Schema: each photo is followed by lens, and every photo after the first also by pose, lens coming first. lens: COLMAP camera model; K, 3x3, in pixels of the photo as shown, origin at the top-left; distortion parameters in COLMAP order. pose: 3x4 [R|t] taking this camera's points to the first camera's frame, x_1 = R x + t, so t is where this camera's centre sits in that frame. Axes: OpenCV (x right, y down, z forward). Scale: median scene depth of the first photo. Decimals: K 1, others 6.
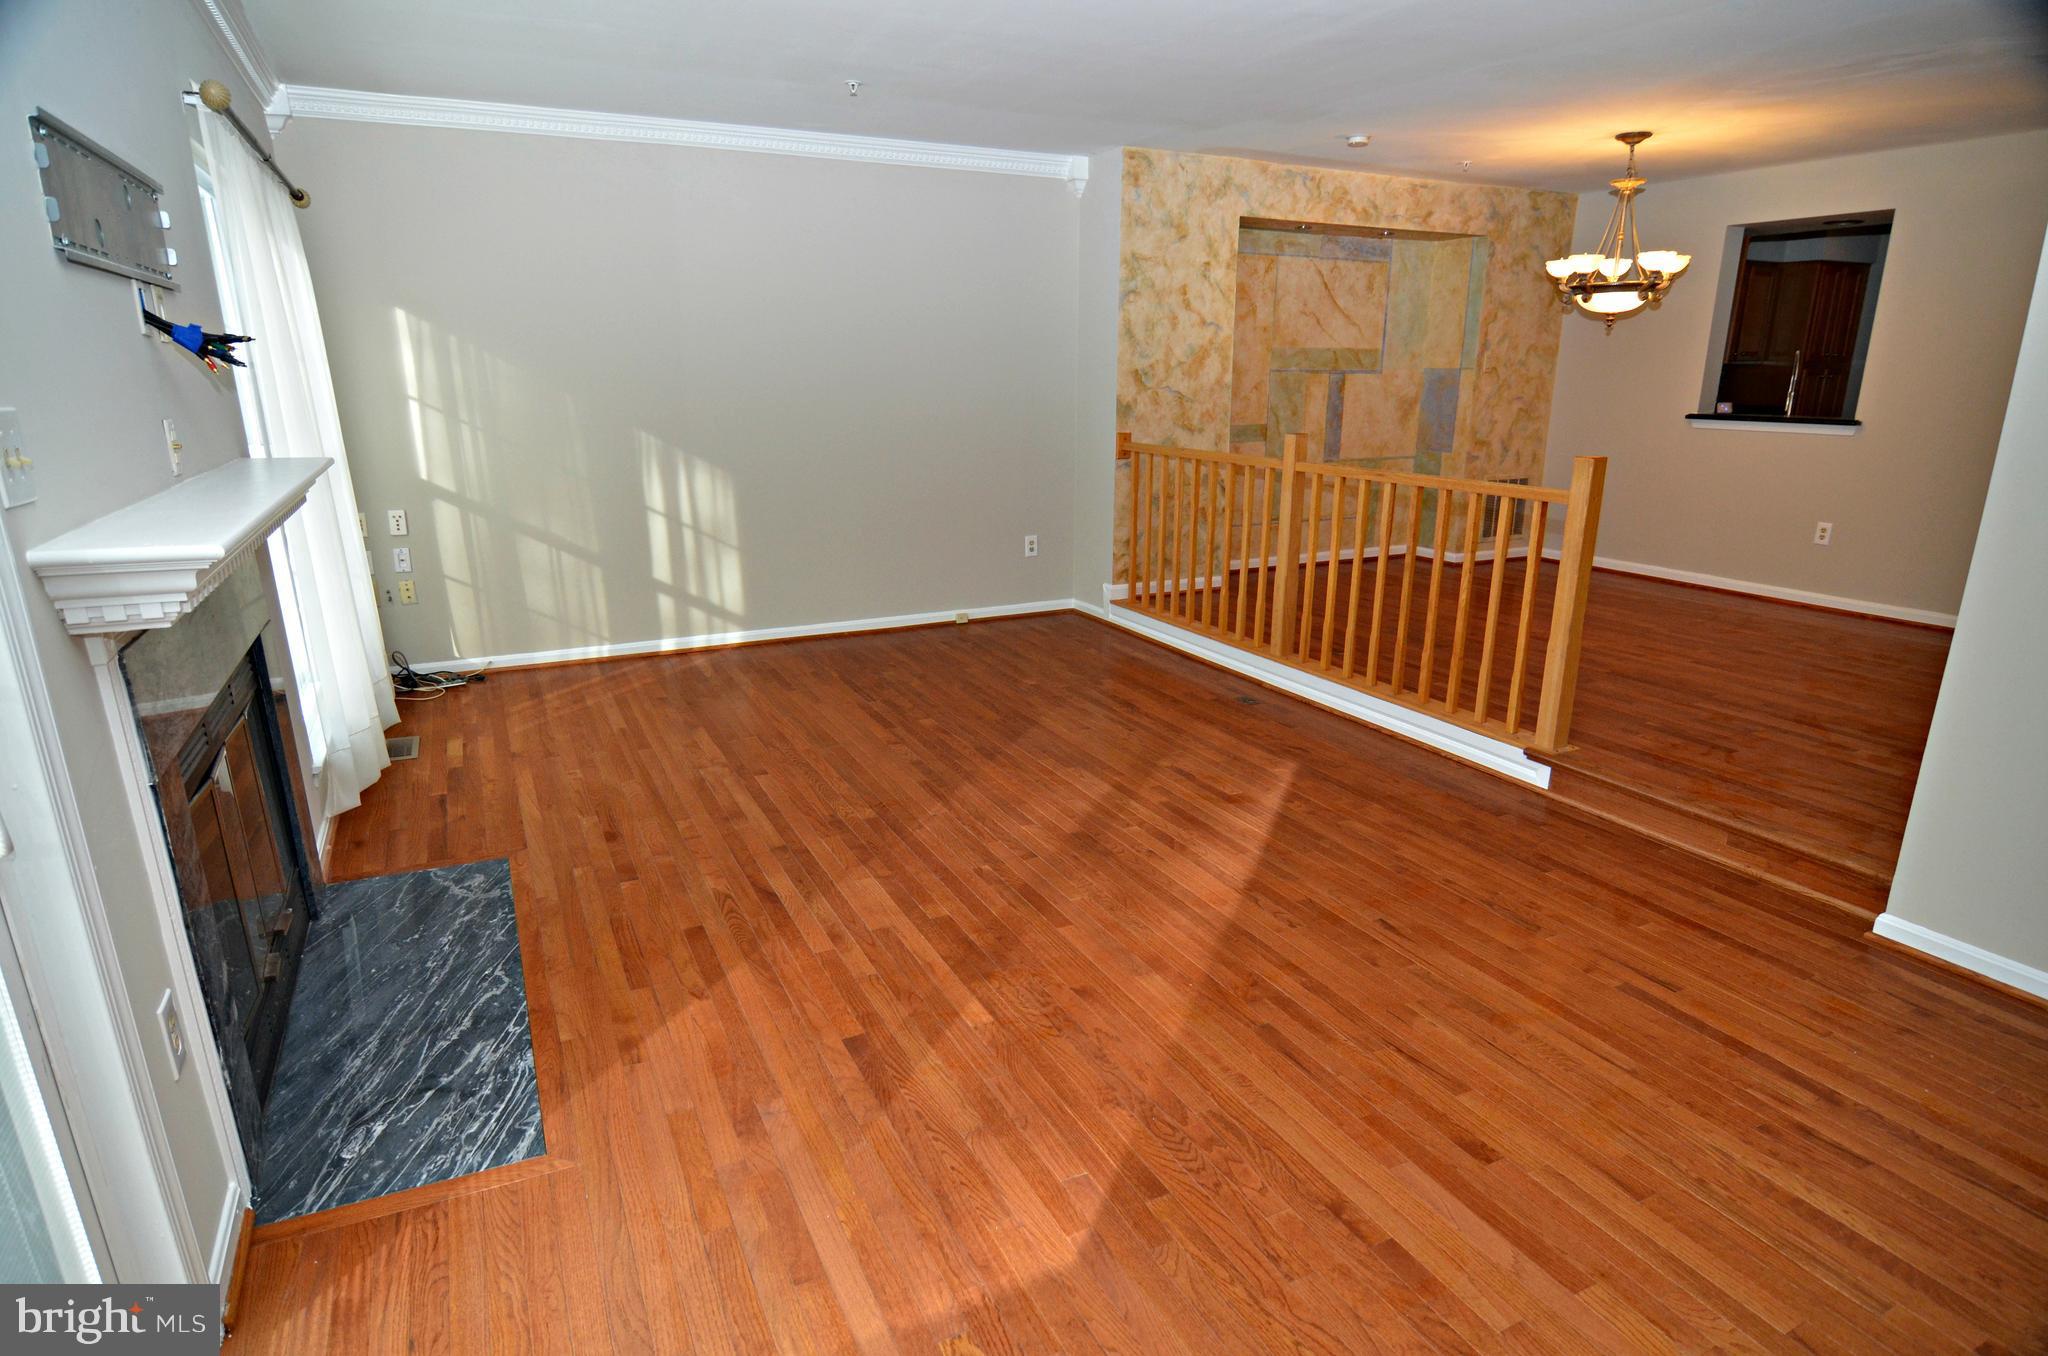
lens RADIAL K [[1113.7, 0, 1016.5], [0, 1113.7, 707.7], [0, 0, 1]] dist [-0.005561, -0.011616]
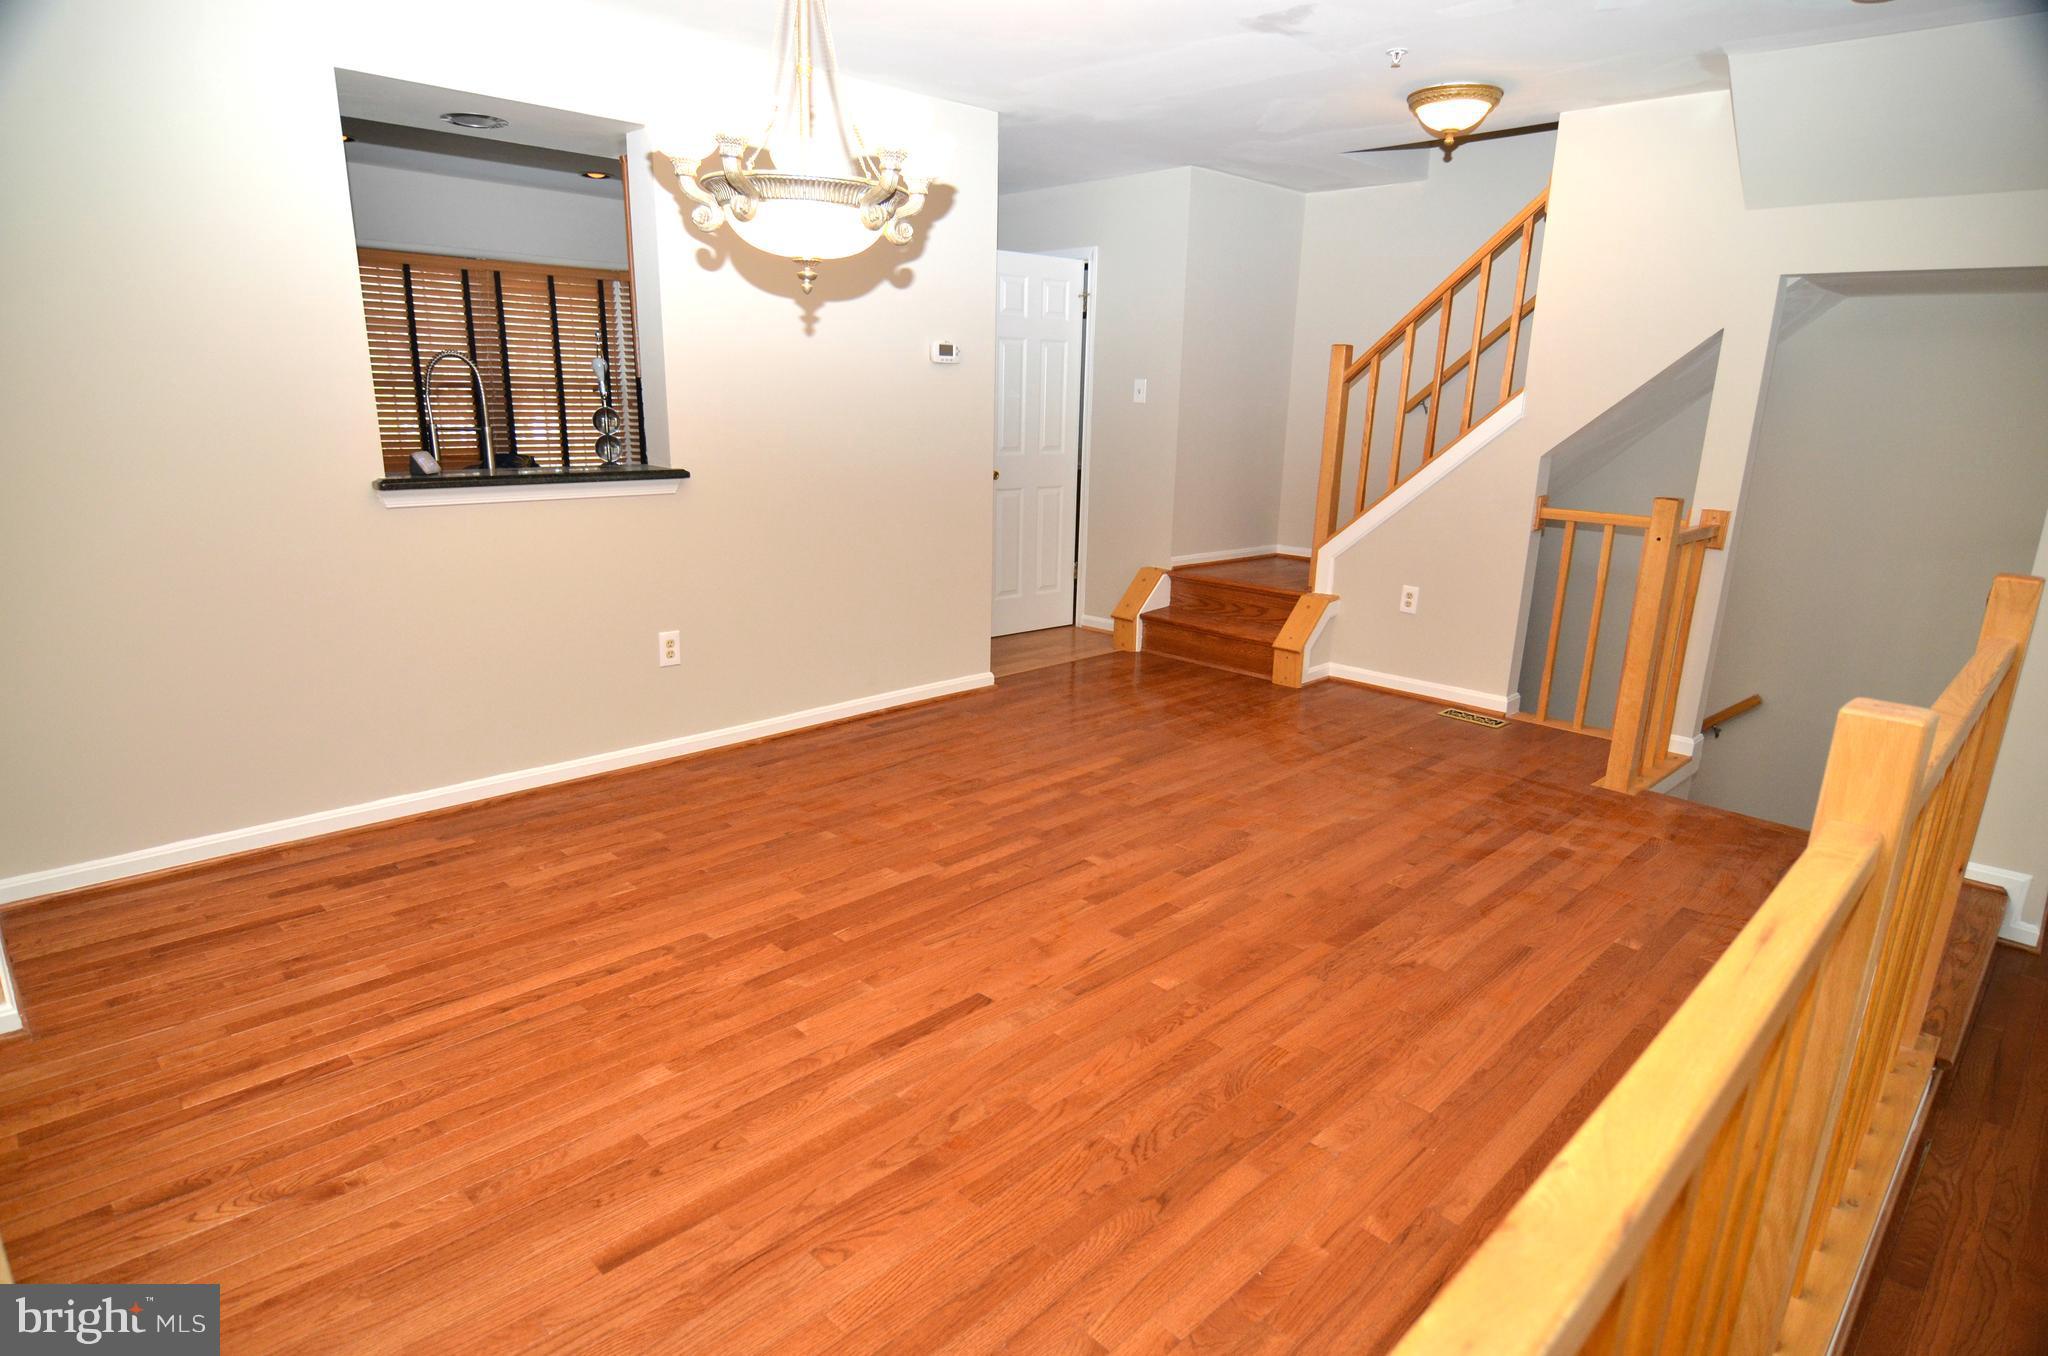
lens RADIAL K [[1113.7, 0, 1016.5], [0, 1113.7, 707.7], [0, 0, 1]] dist [-0.005561, -0.011616]
pose [[-0.311898, -0.260920, 0.913586, 0.127010], [0.255852, 0.902968, 0.345235, -0.464044], [-0.915019, 0.341422, -0.214877, 1.520294]]
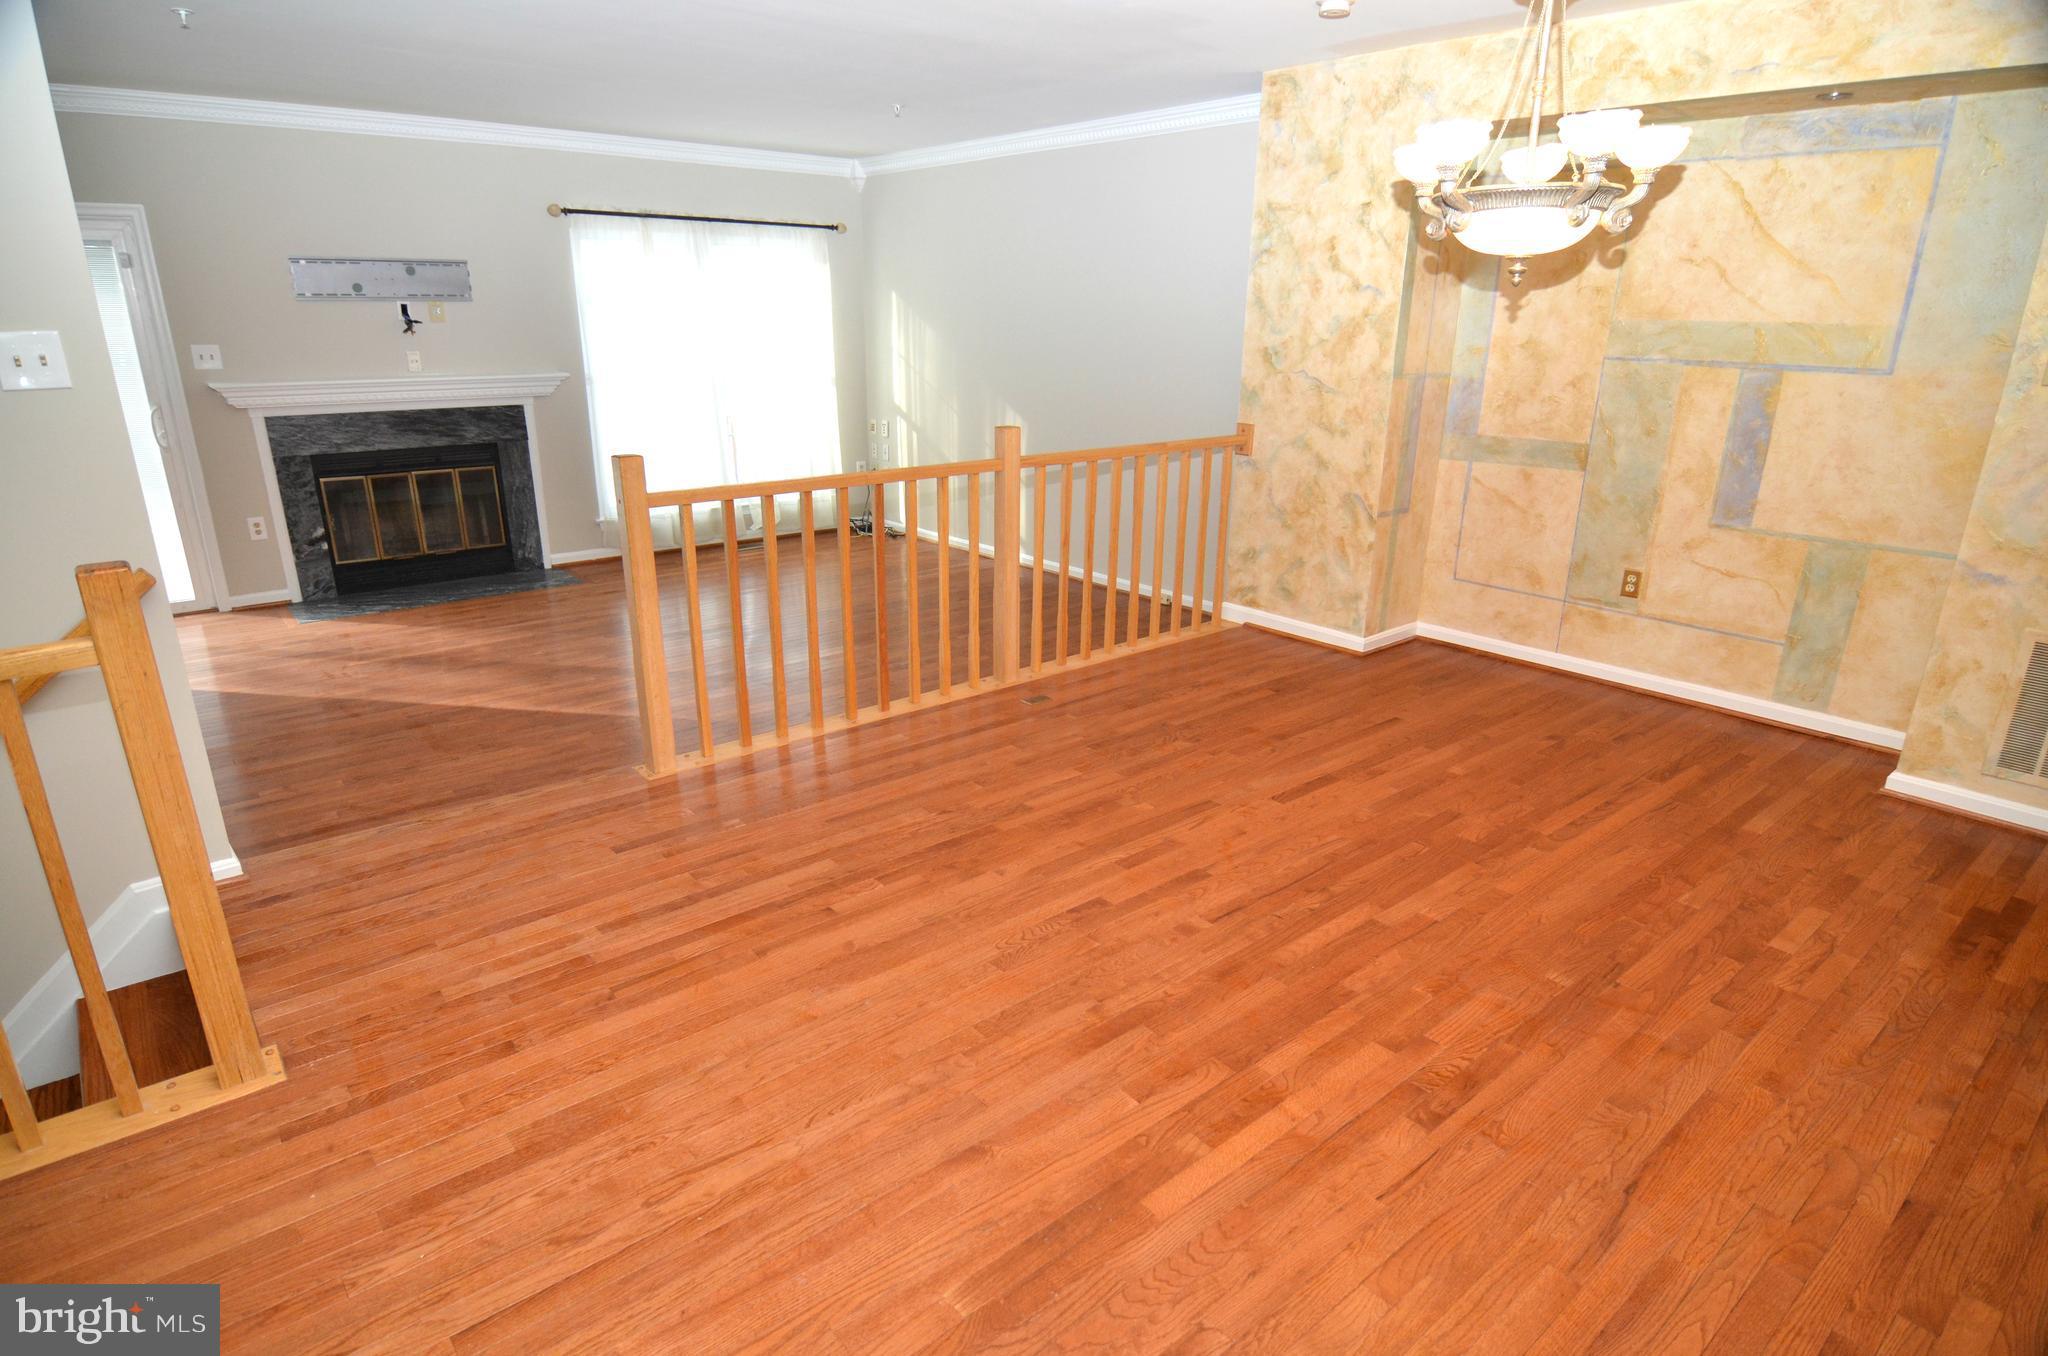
lens RADIAL K [[1113.7, 0, 1016.5], [0, 1113.7, 707.7], [0, 0, 1]] dist [-0.005561, -0.011616]
pose [[0.239125, 0.327355, -0.914143, 1.387426], [-0.290671, 0.922416, 0.254283, -0.334179], [0.926461, 0.204910, 0.315726, 0.977774]]
